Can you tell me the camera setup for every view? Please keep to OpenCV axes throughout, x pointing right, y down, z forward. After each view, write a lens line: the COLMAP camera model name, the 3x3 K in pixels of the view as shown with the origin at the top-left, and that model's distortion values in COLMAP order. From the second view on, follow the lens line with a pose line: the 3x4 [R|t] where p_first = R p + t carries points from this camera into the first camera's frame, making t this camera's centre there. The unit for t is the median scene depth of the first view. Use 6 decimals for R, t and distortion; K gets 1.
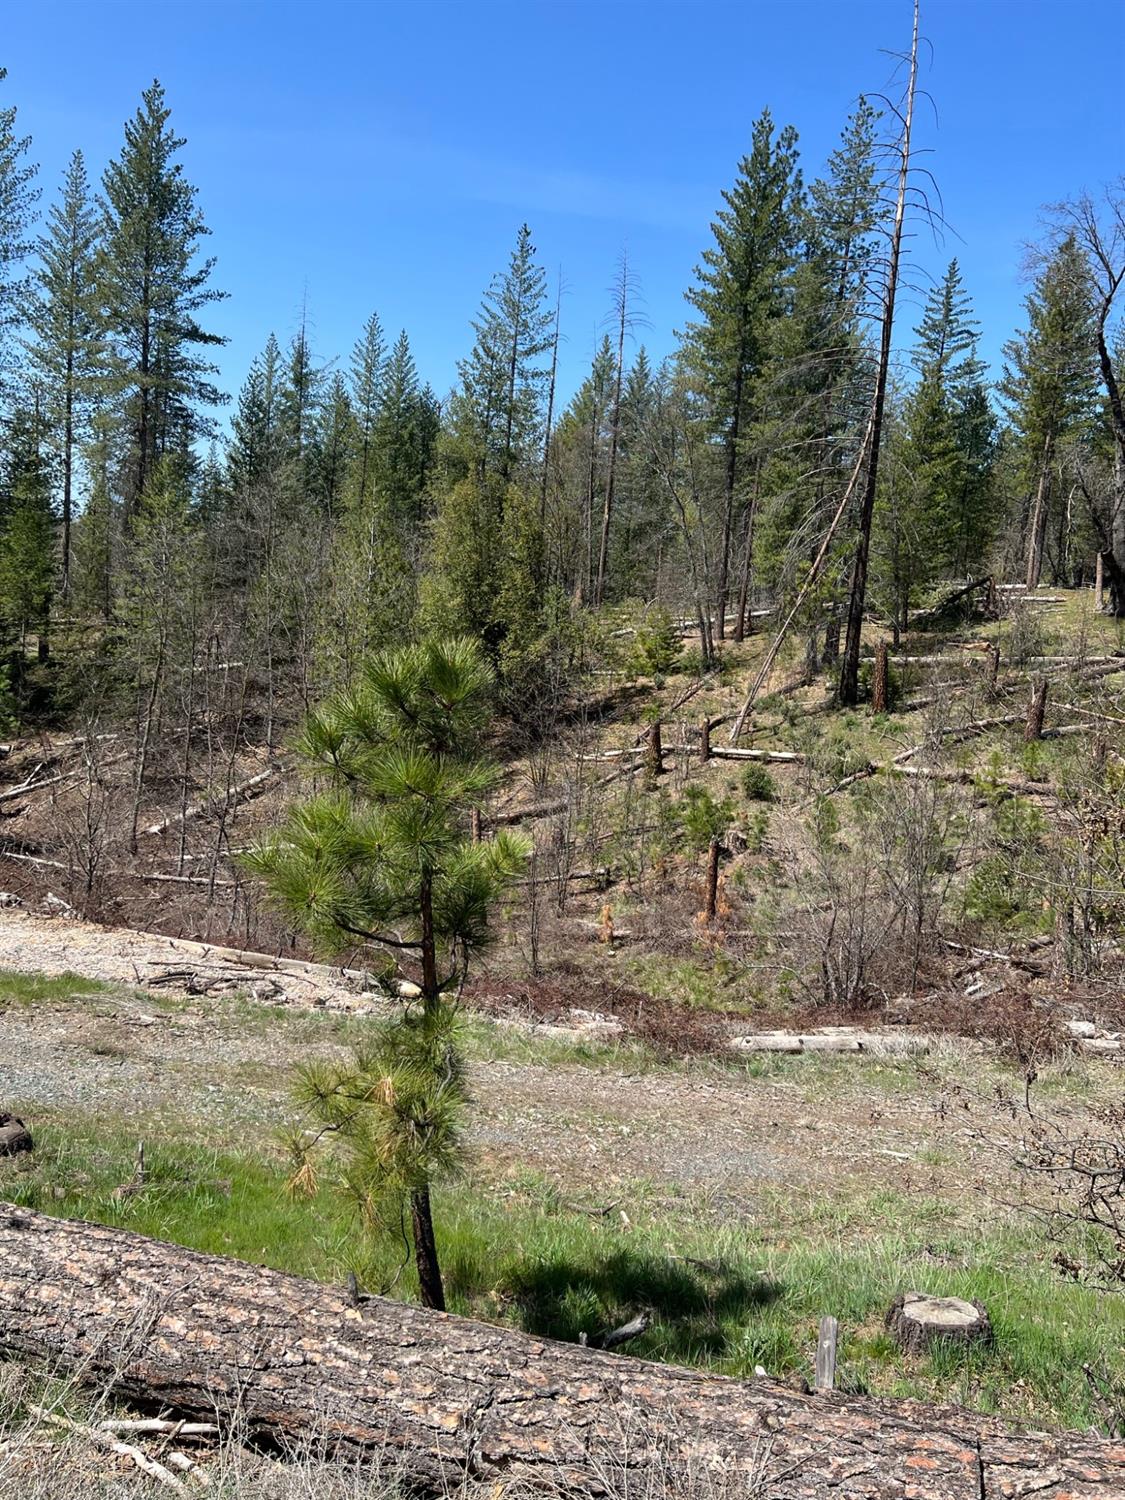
lens RADIAL K [[1096.8, 0, 580.9], [0, 1096.8, 747.1], [0, 0, 1]] dist [0.054625, -0.056974]
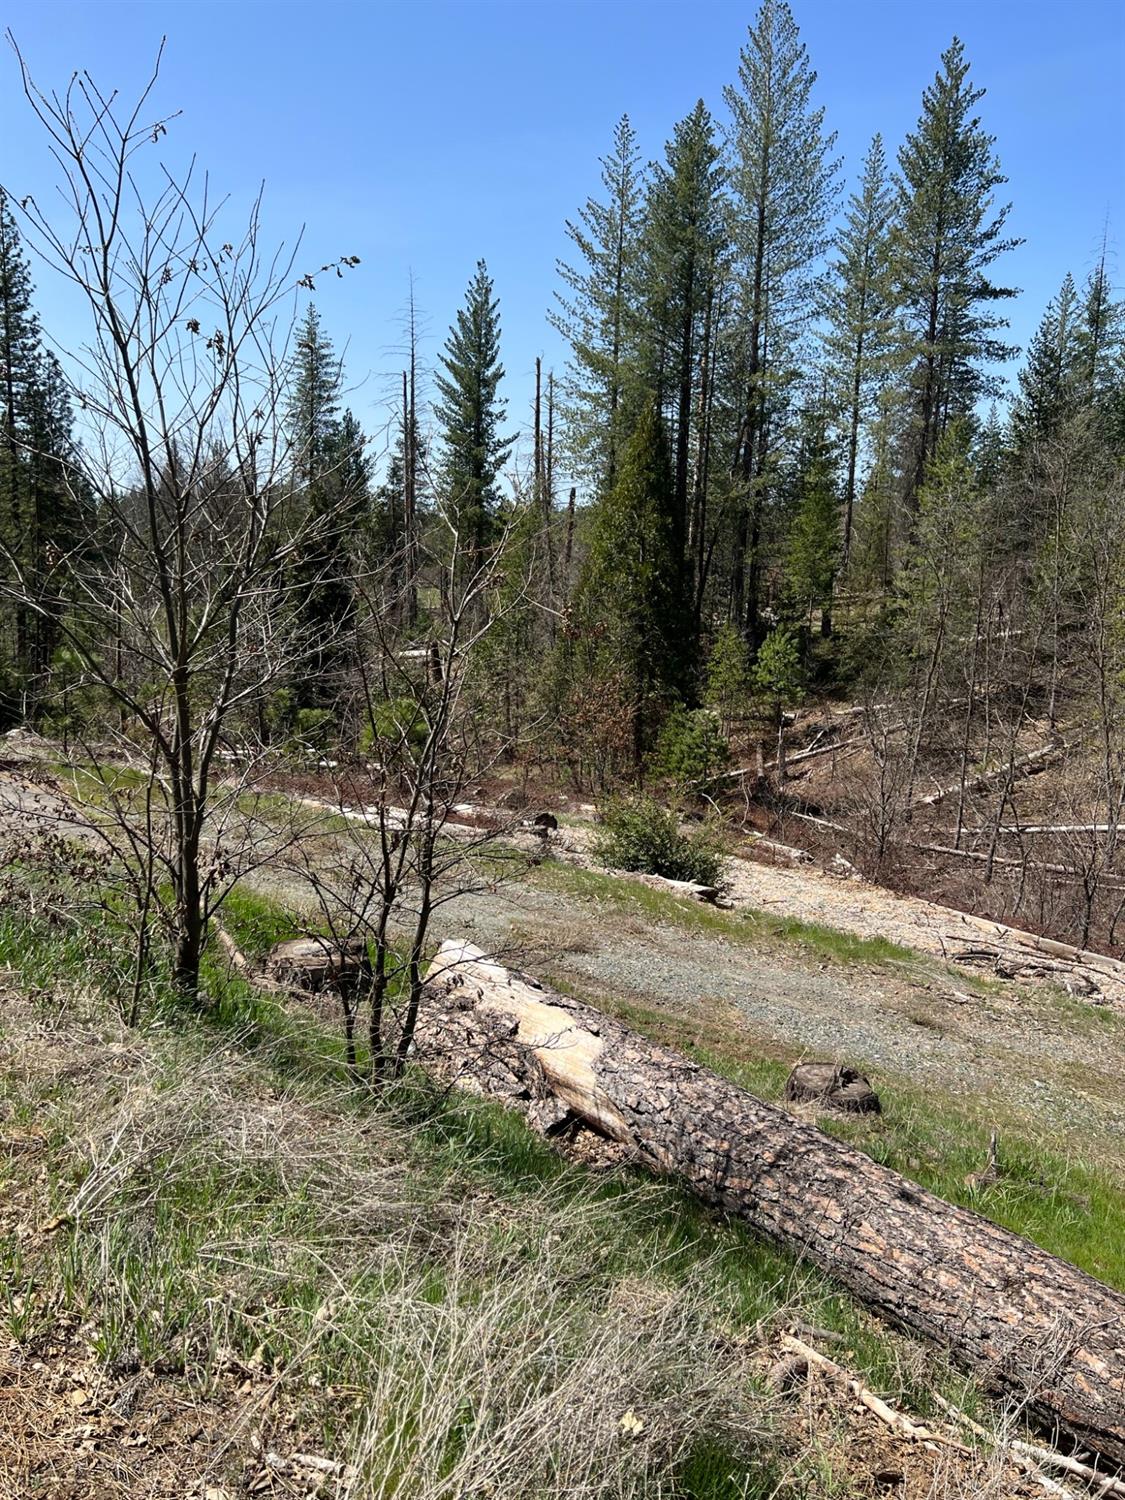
lens RADIAL K [[1129.3, 0, 610.0], [0, 1129.3, 752.7], [0, 0, 1]] dist [0.006118, -0.005101]
pose [[0.806779, 0.038684, -0.589585, -0.015143], [-0.021049, 0.999103, 0.036751, 0.000140], [0.590478, -0.017239, 0.806870, 0.003775]]
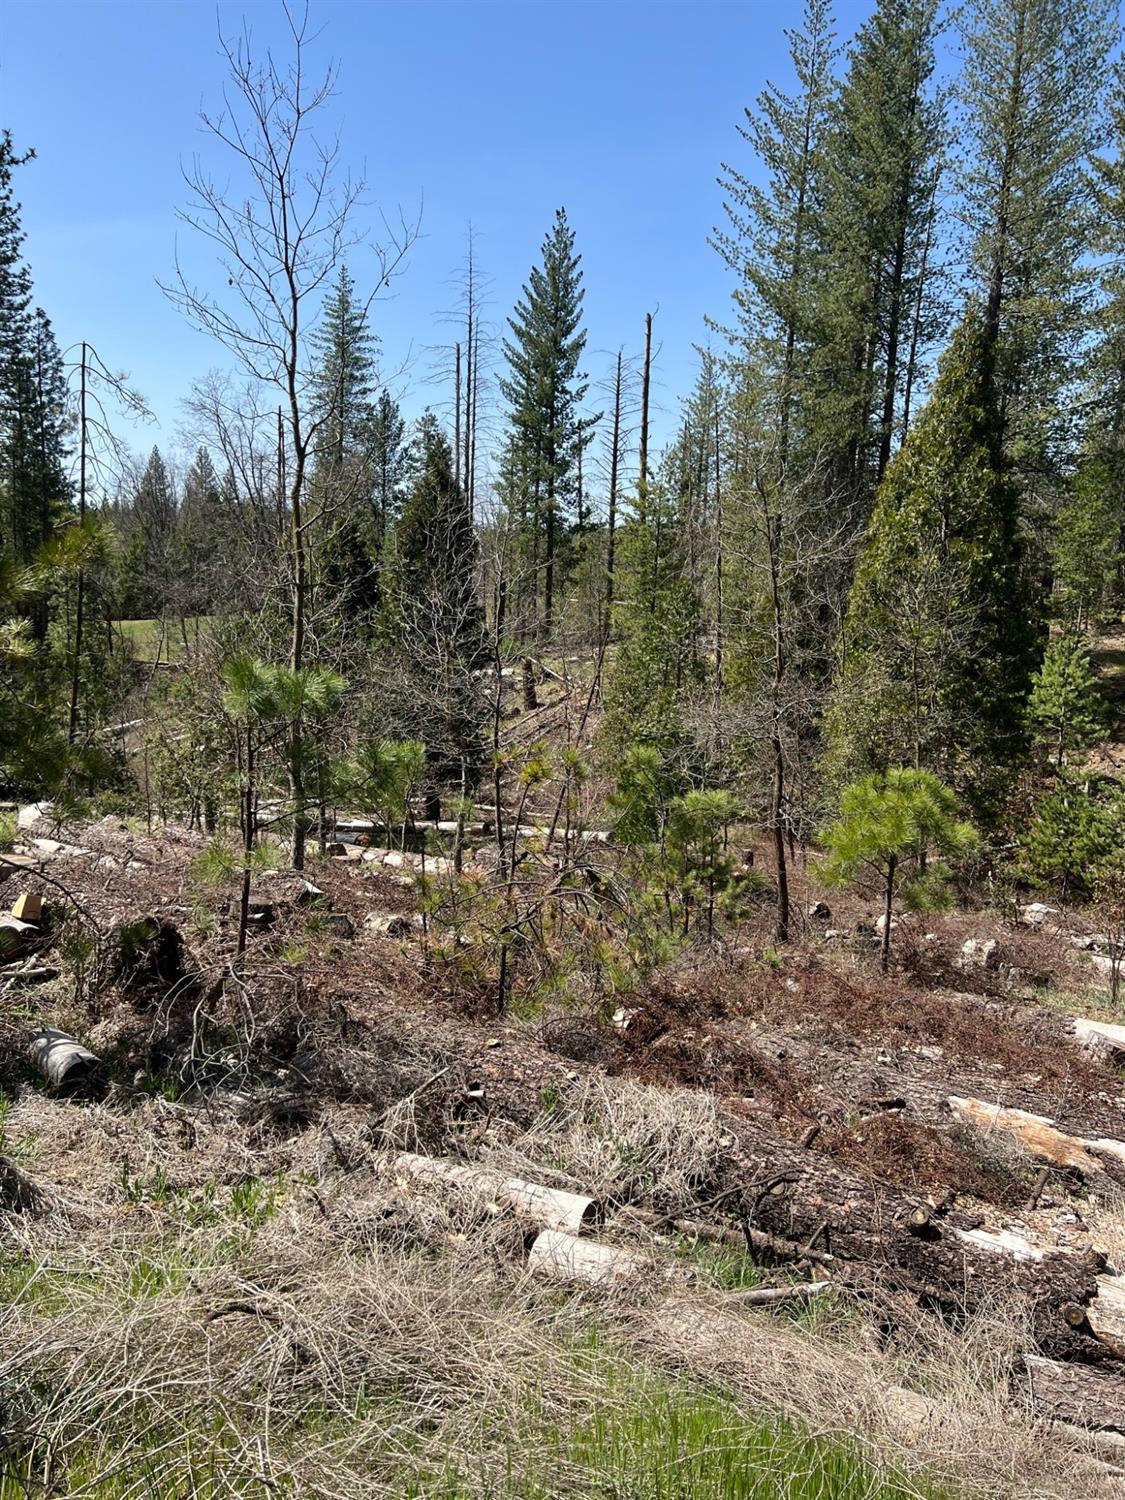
lens RADIAL K [[1096.8, 0, 580.9], [0, 1096.8, 747.1], [0, 0, 1]] dist [0.054625, -0.056974]
pose [[0.815987, 0.038651, -0.576777, -0.246461], [-0.037175, 0.999206, 0.014365, -0.005822], [0.576874, 0.009720, 0.816775, 0.101863]]
